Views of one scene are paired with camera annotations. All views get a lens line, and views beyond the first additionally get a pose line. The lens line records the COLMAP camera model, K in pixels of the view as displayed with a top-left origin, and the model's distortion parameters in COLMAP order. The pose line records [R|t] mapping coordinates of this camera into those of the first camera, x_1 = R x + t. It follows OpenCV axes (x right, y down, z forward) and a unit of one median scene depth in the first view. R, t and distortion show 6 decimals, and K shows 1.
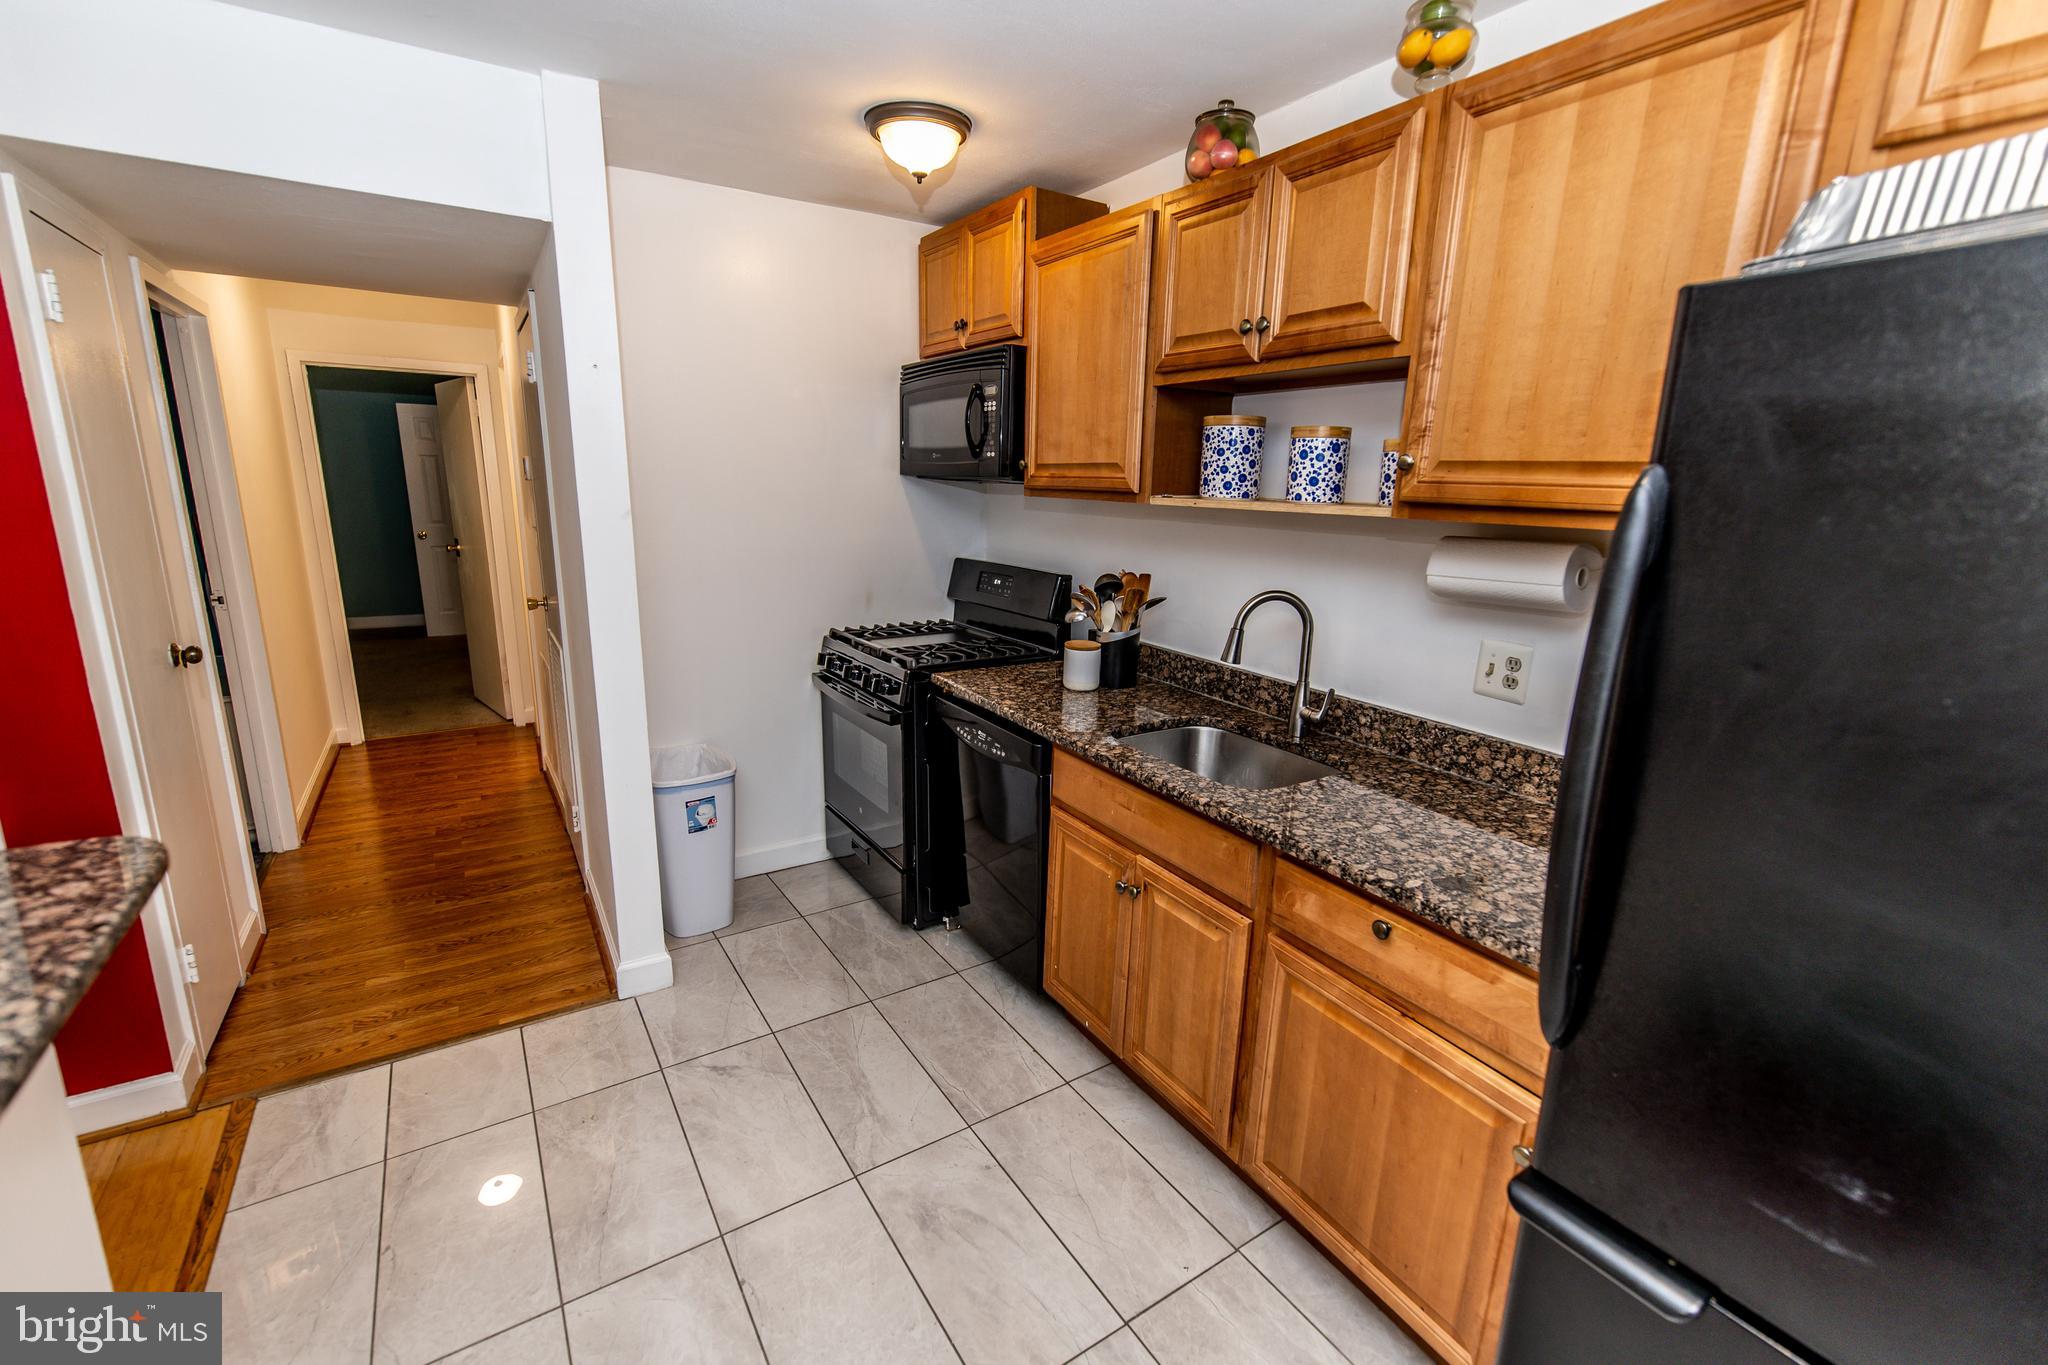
lens RADIAL K [[870.9, 0, 1029.4], [0, 870.9, 685.3], [0, 0, 1]] dist [-0.000009, -0.000872]
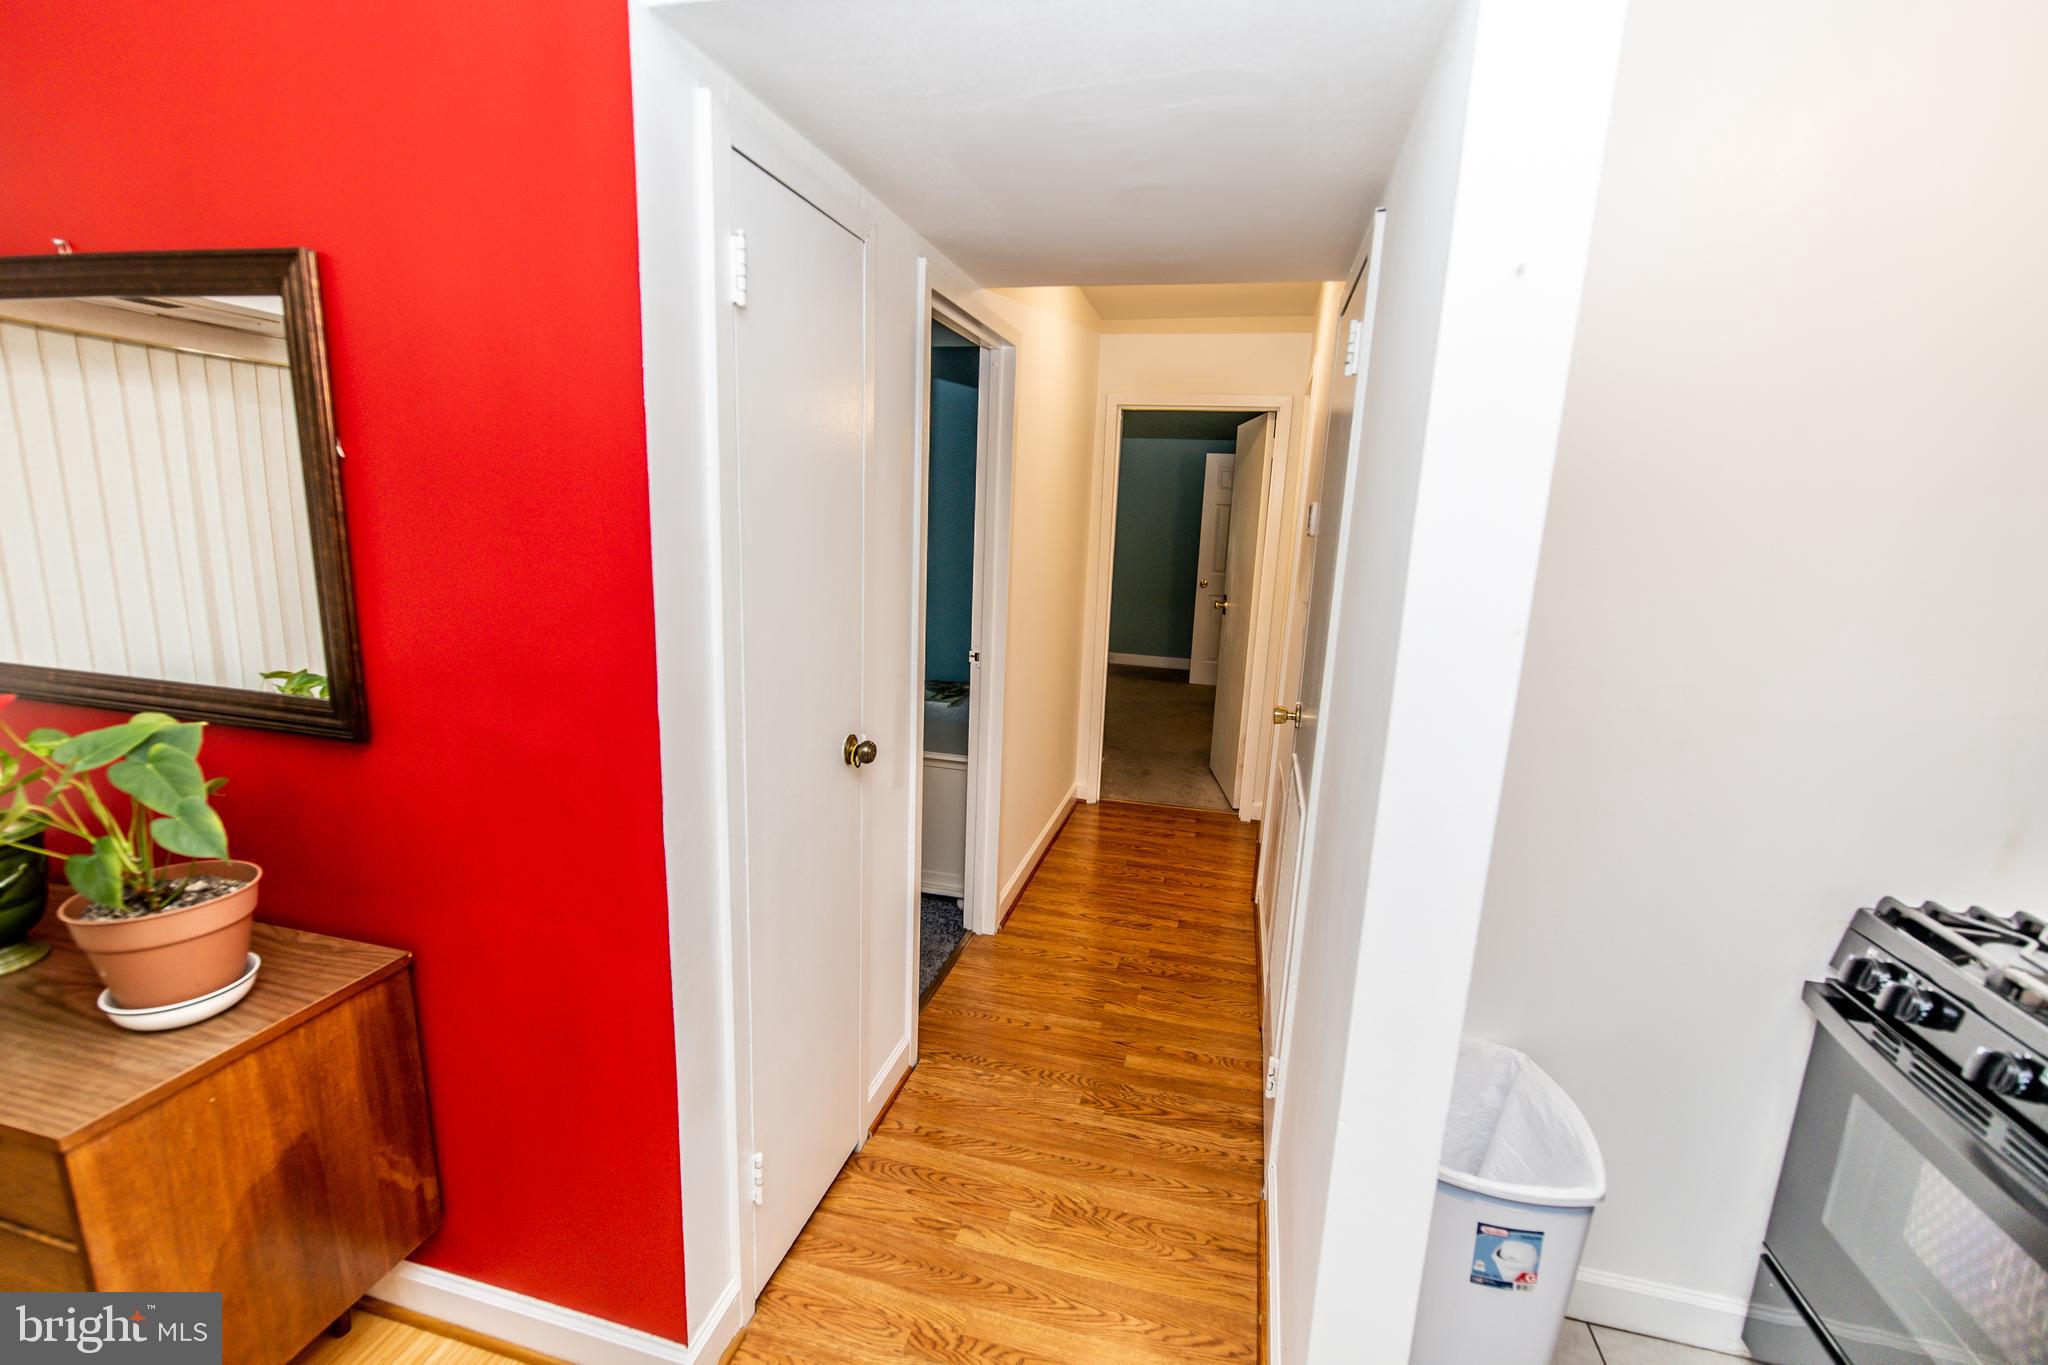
lens RADIAL K [[870.9, 0, 1026.9], [0, 870.9, 682.8], [0, 0, 1]] dist [-0.000009, -0.000872]
pose [[0.679274, 0.151038, -0.718174, -0.194135], [-0.192998, 0.980912, 0.023749, -0.085495], [0.708052, 0.122474, 0.695458, 0.337076]]
